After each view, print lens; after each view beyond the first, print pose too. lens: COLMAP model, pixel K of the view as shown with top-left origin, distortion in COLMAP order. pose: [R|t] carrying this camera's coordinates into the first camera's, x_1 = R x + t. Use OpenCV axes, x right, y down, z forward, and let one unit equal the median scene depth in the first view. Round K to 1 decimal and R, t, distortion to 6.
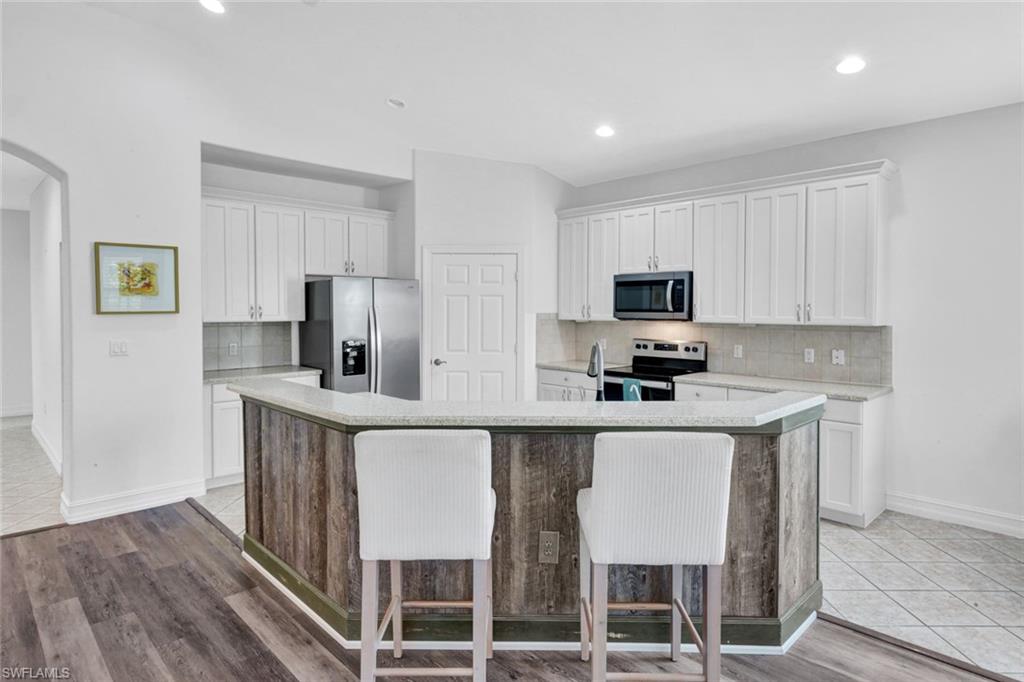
lens RADIAL K [[561.2, 0, 518.0], [0, 561.2, 316.9], [0, 0, 1]] dist [-0.002546, 0.005174]
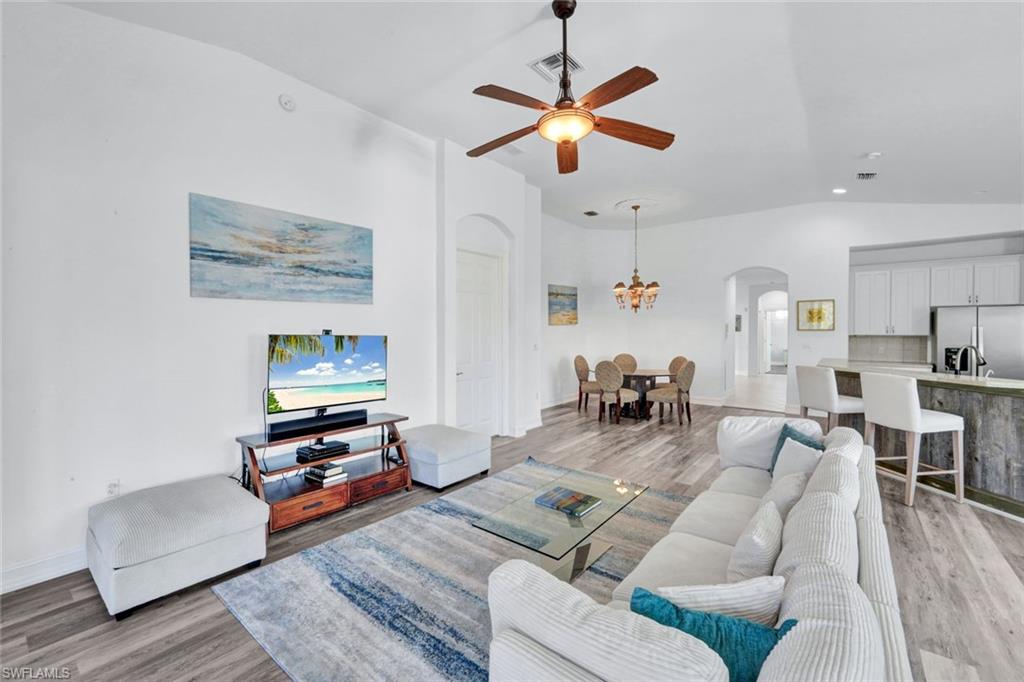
lens RADIAL K [[420.0, 0, 503.6], [0, 420.0, 338.3], [0, 0, 1]] dist [-0.001086, 0.002146]
pose [[0.100621, 0.019006, -0.994743, 0.836177], [-0.011453, 0.999773, 0.017943, 0.009343], [0.994859, 0.009587, 0.100816, -0.405925]]
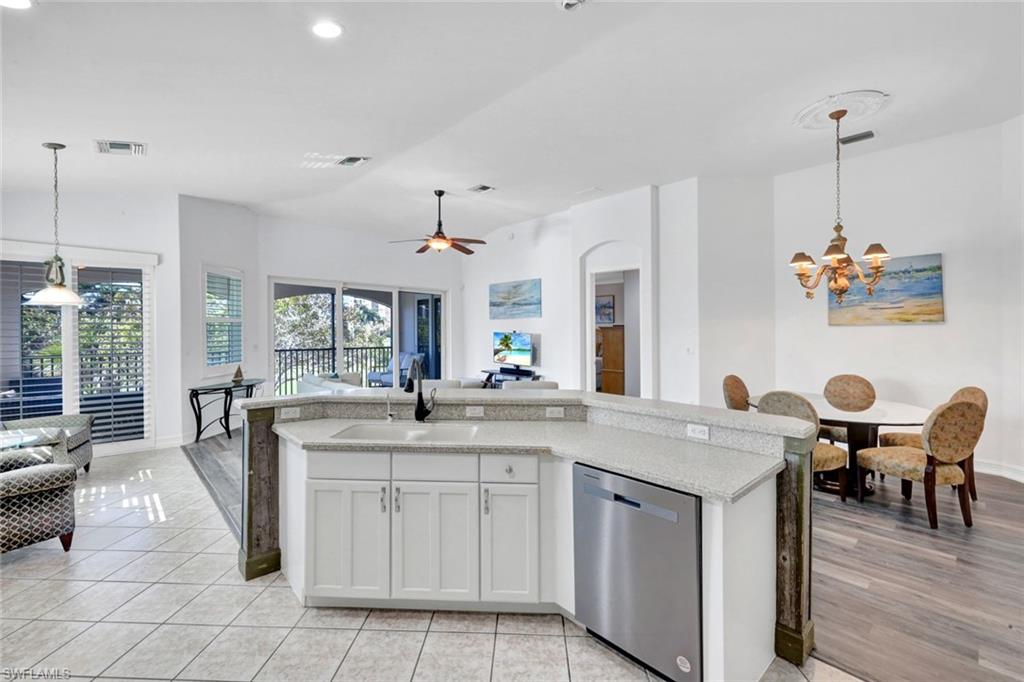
lens RADIAL K [[433.7, 0, 529.1], [0, 433.7, 330.3], [0, 0, 1]] dist [0.002642, -0.001078]
pose [[-0.999951, -0.004863, 0.008592, -0.067975], [-0.004726, 0.999862, 0.015935, -0.019418], [-0.008668, 0.015894, -0.999836, 1.196485]]
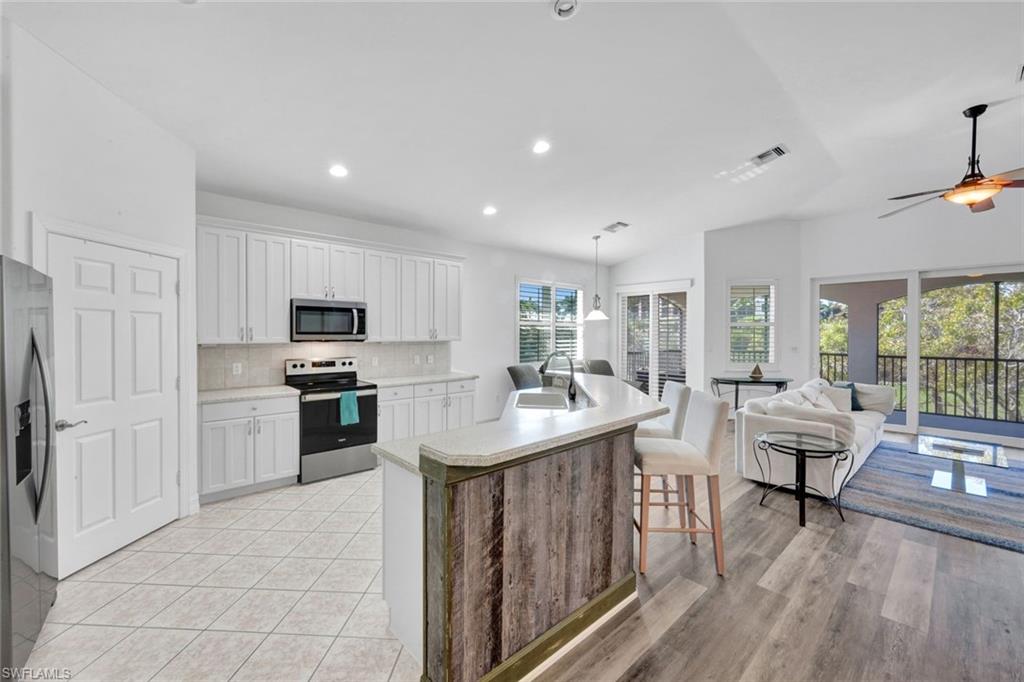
lens RADIAL K [[420.0, 0, 495.4], [0, 420.0, 334.0], [0, 0, 1]] dist [-0.001086, 0.002146]
pose [[0.056811, -0.007575, 0.998356, -0.696189], [0.013146, 0.999890, 0.006839, -0.012118], [-0.998298, 0.012735, 0.056905, 0.685384]]
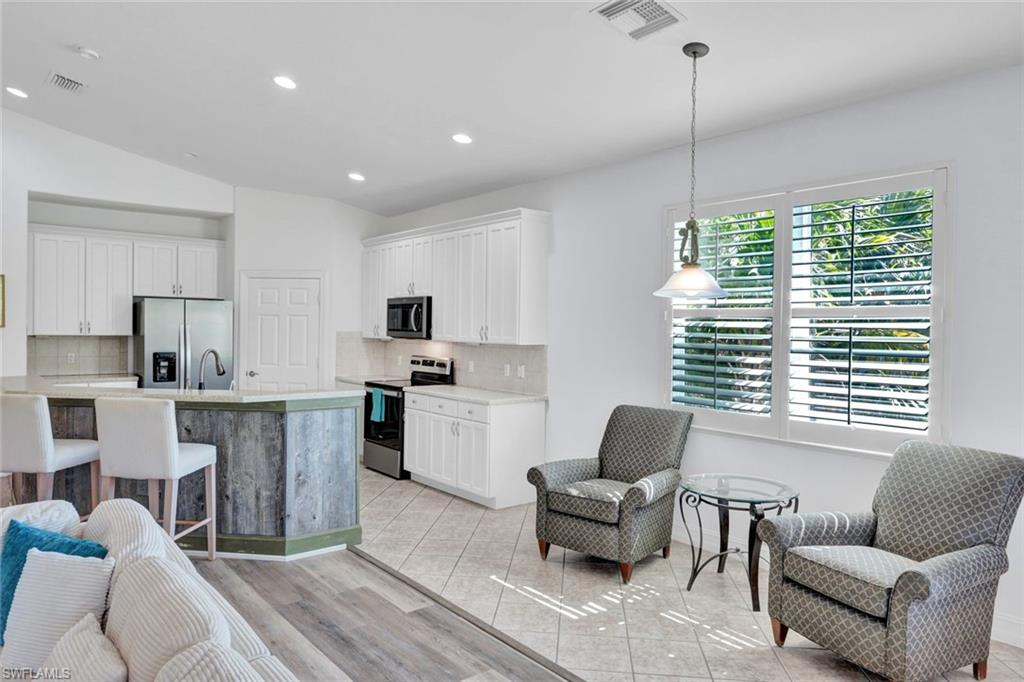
lens RADIAL K [[672.4, 0, 508.4], [0, 672.4, 333.9], [0, 0, 1]] dist [0.020844, -0.002356]
pose [[0.993604, 0.013815, -0.112075, 0.669046], [-0.014822, 0.999857, -0.008154, 0.004689], [0.111946, 0.009763, 0.993666, -0.378666]]
